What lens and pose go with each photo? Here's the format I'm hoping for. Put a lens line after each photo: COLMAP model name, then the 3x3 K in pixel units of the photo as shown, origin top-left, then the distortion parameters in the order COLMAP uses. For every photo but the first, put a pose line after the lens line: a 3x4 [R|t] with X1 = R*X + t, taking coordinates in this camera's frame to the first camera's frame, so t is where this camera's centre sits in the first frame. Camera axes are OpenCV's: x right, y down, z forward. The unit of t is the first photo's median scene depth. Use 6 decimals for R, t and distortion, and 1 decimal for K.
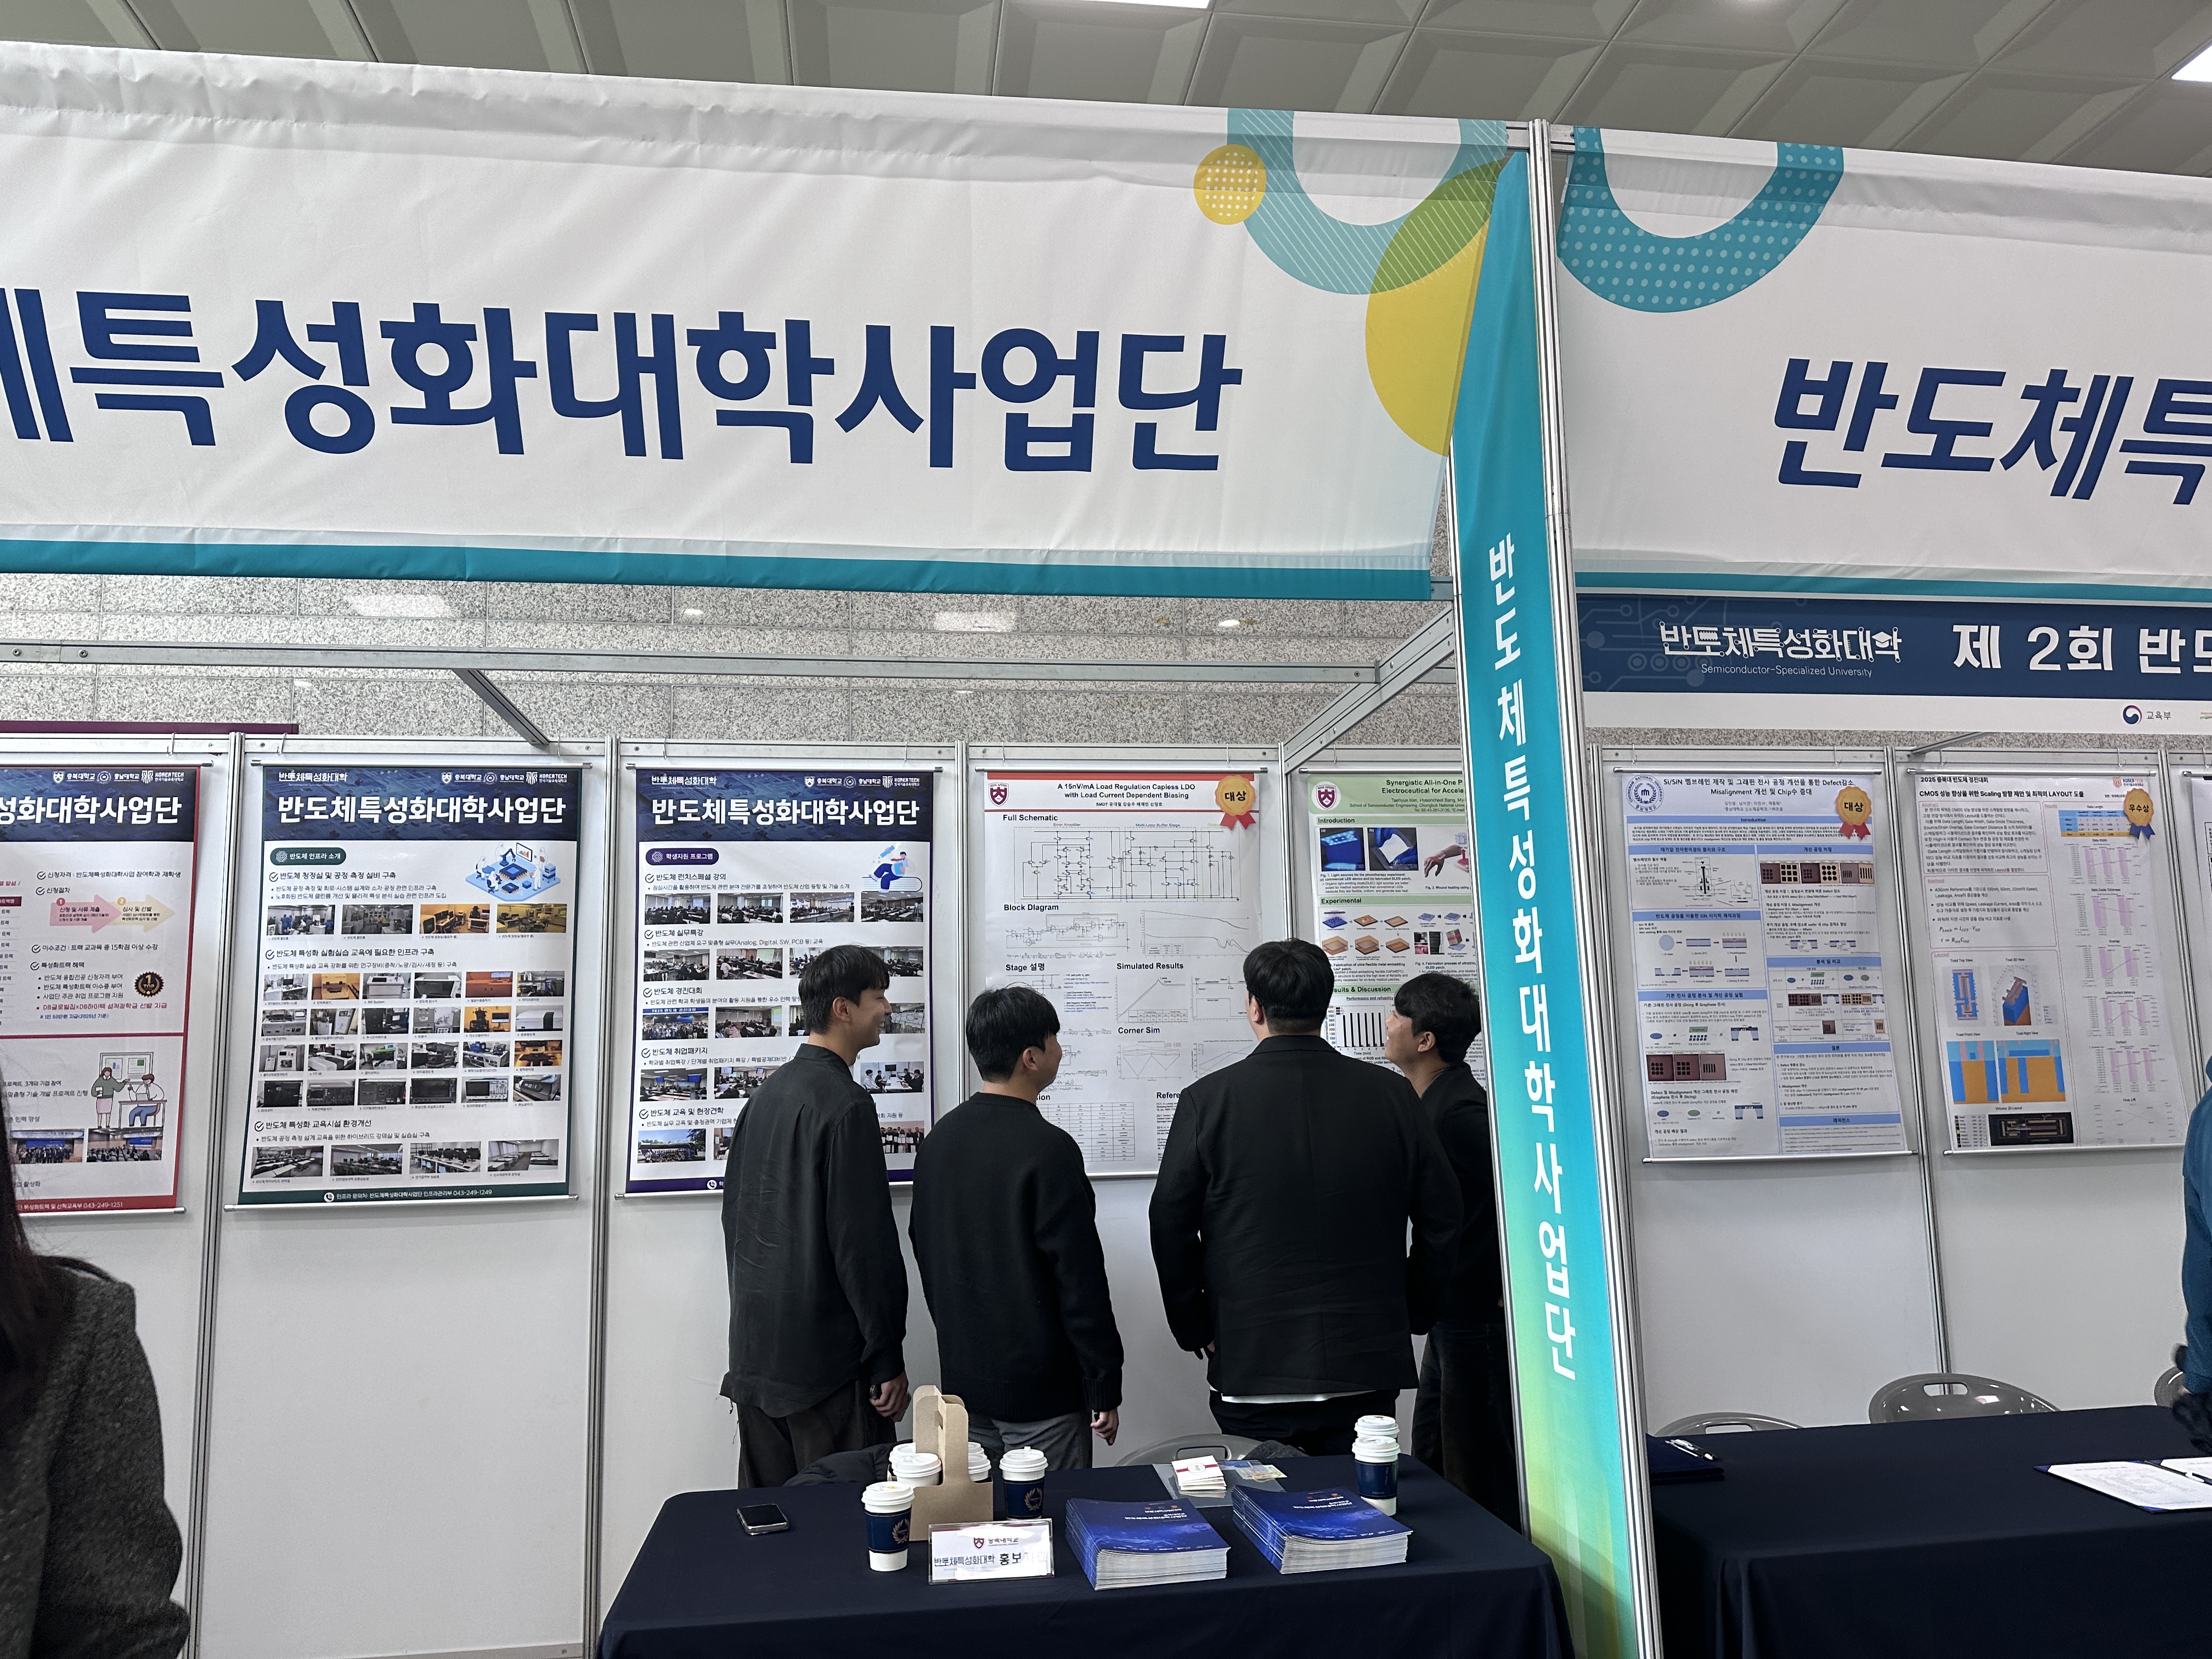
lens RADIAL K [[1532.8, 0, 1086.7], [0, 1532.8, 844.4], [0, 0, 1]] dist [0.086401, -0.118279]
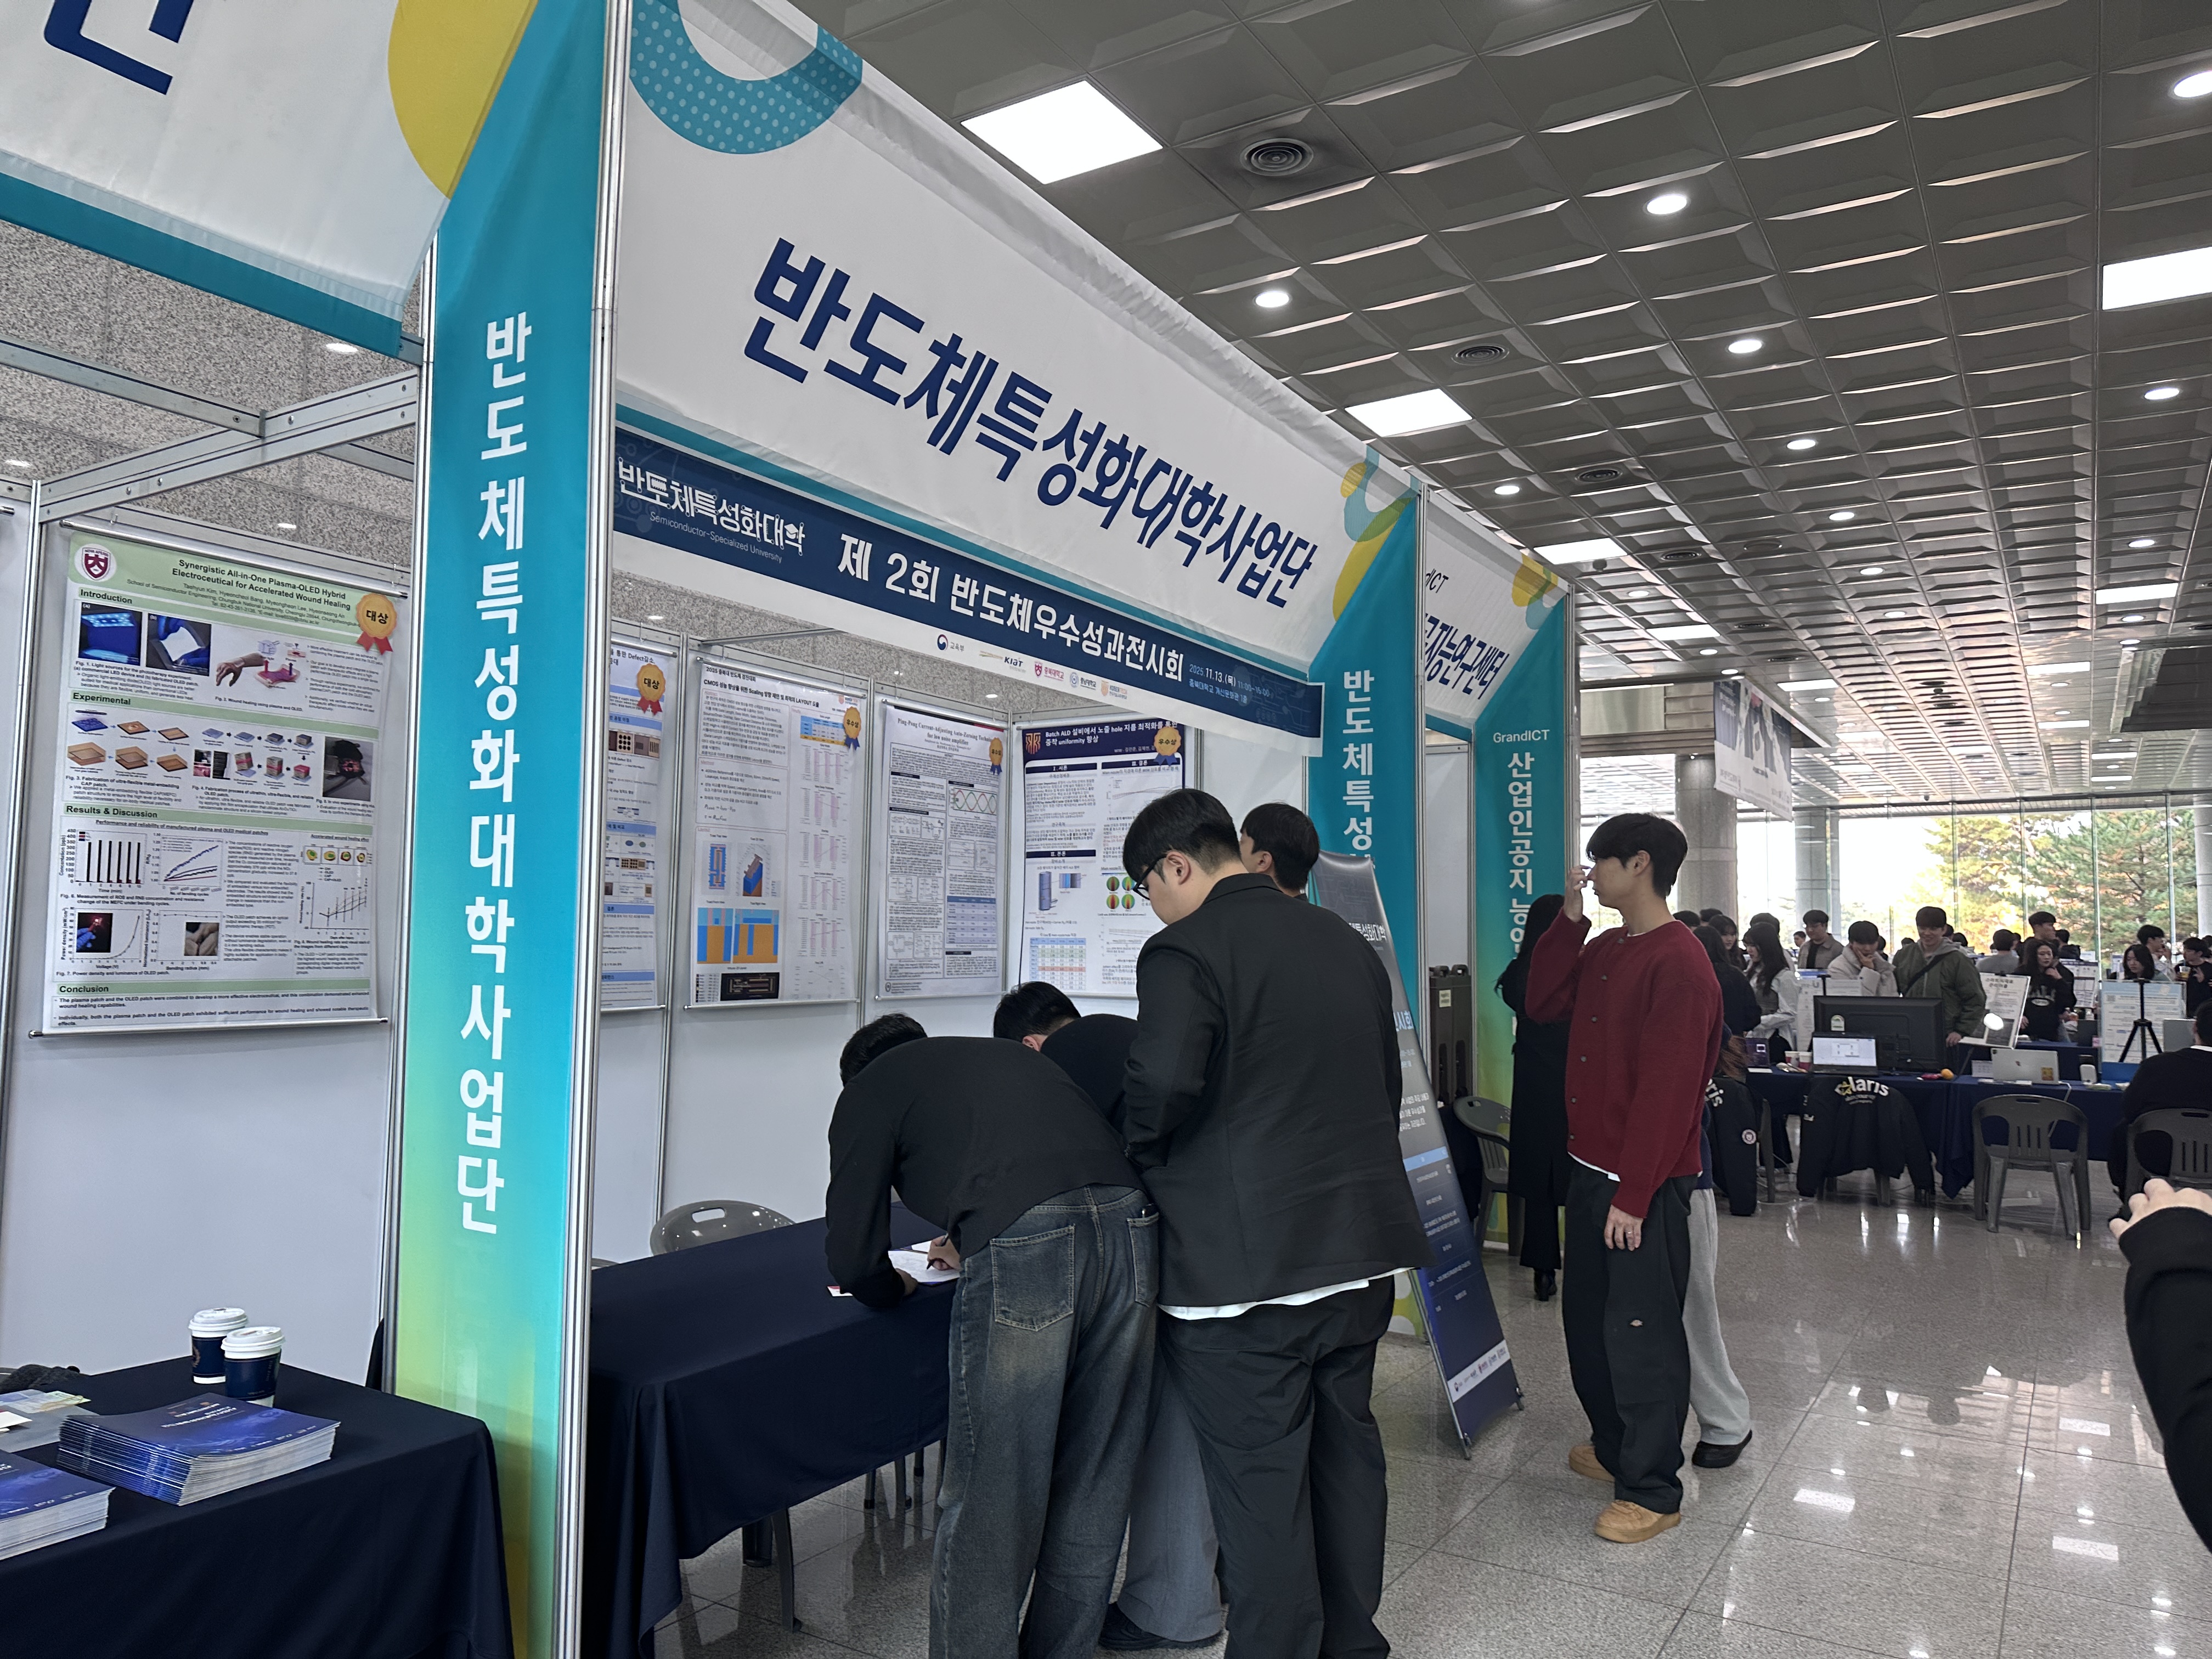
lens RADIAL K [[1532.8, 0, 1109.0], [0, 1532.8, 839.0], [0, 0, 1]] dist [0.086401, -0.118279]
pose [[0.631734, 0.080703, 0.770973, -0.128404], [-0.137110, 0.990518, 0.008664, 0.033065], [-0.762963, -0.111182, 0.636809, 0.096368]]
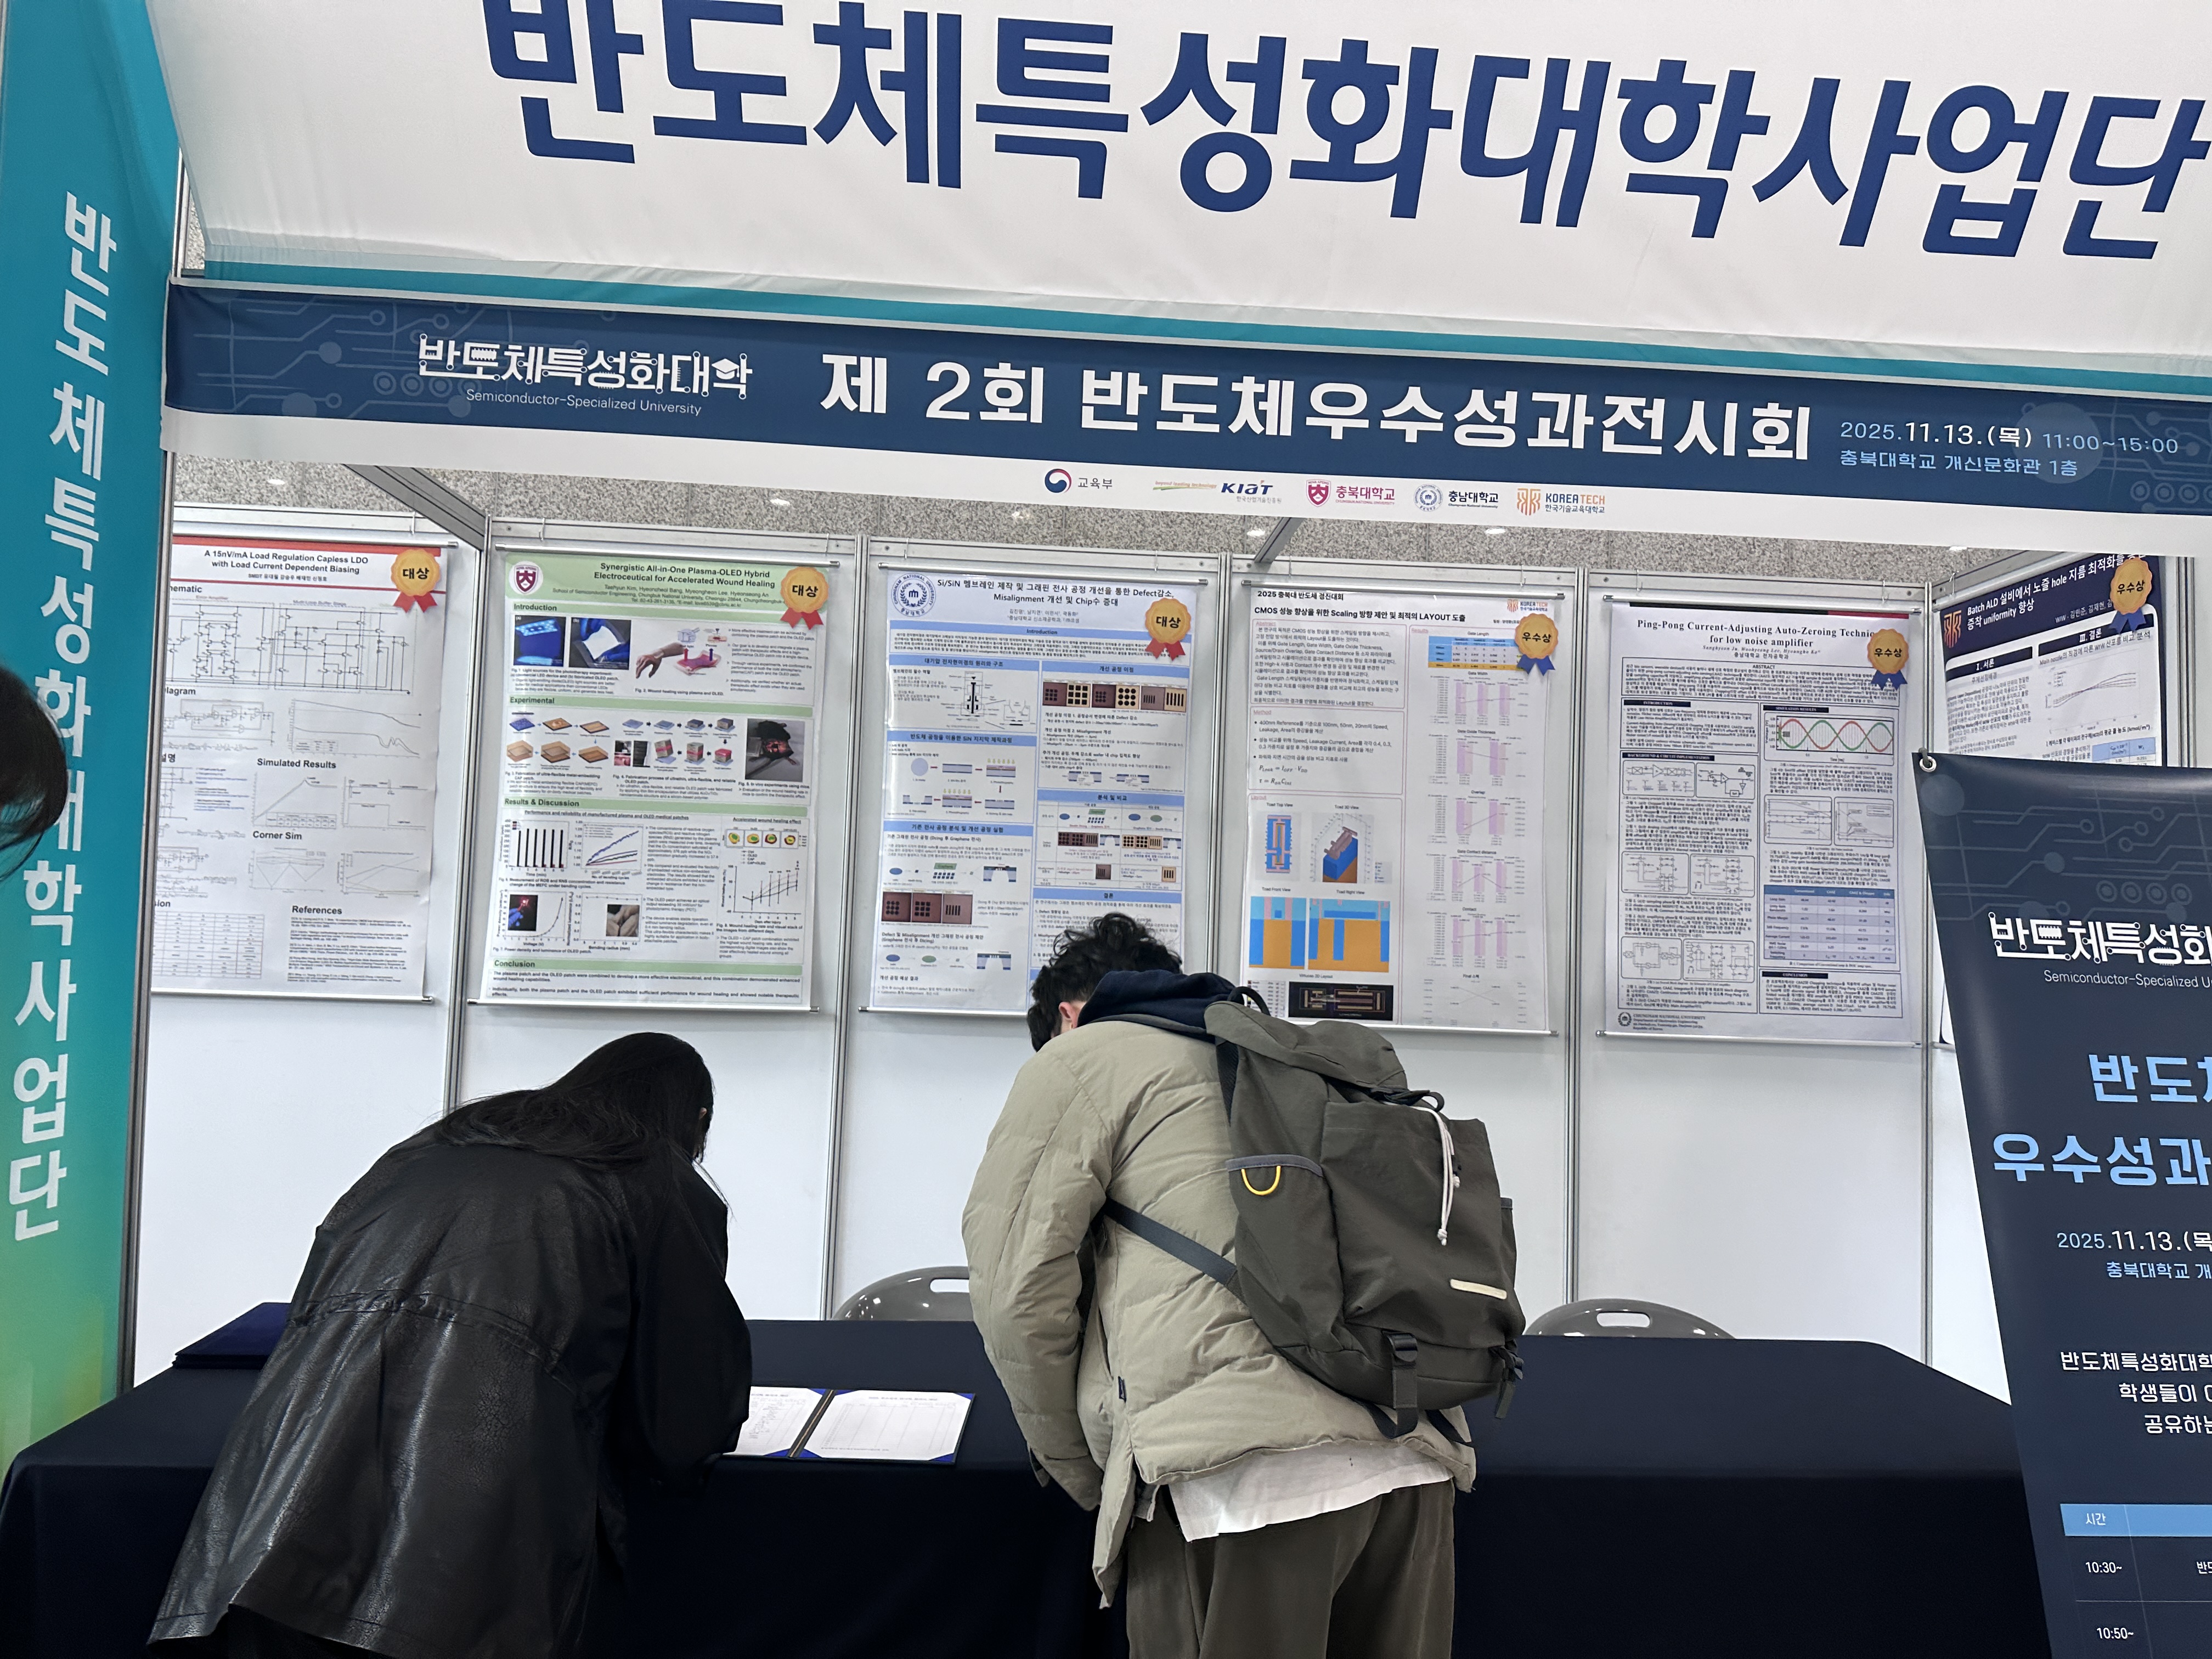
lens RADIAL K [[1532.8, 0, 1128.8], [0, 1532.8, 822.3], [0, 0, 1]] dist [0.086401, -0.118279]
pose [[0.995141, 0.049785, -0.084942, 0.634427], [-0.042747, 0.995653, 0.082757, 0.019979], [0.088693, -0.078724, 0.992943, 0.166842]]
